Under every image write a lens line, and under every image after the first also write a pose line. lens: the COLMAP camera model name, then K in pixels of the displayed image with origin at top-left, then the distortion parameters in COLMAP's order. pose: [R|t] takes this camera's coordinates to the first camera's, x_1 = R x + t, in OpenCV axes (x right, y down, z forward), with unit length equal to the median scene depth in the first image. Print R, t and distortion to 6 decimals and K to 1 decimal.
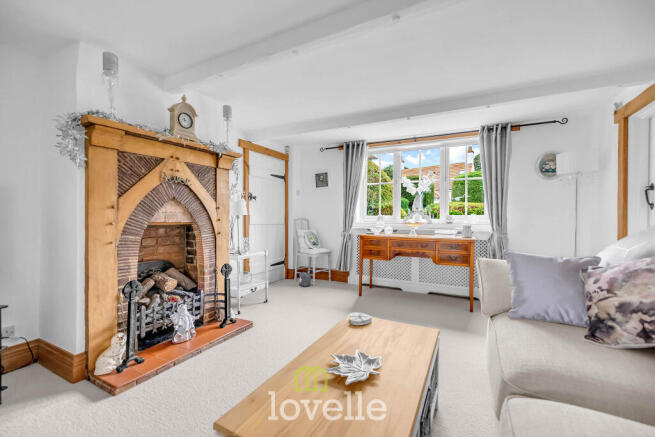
lens RADIAL K [[277.1, 0, 324.5], [0, 277.1, 209.4], [0, 0, 1]] dist [0.001135, 0.000098]
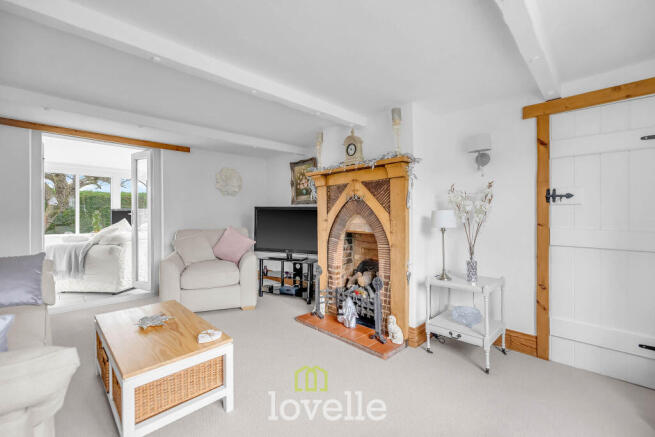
lens RADIAL K [[277.1, 0, 324.5], [0, 277.1, 209.4], [0, 0, 1]] dist [0.001135, 0.000098]
pose [[-0.300161, -0.024788, -0.953567, 0.645440], [0.018725, 0.999317, -0.031872, -0.015980], [0.953705, -0.027422, -0.299491, 1.145972]]
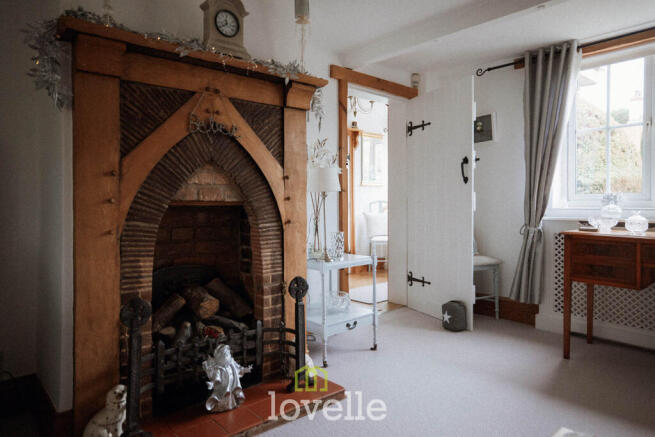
lens RADIAL K [[428.0, 0, 327.3], [0, 428.0, 196.2], [0, 0, 1]] dist [0.004241, 0.001718]
pose [[0.938628, -0.005055, -0.344895, -0.004213], [0.007944, 0.999944, 0.006963, 0.029255], [0.344841, -0.009276, 0.938615, 0.218725]]
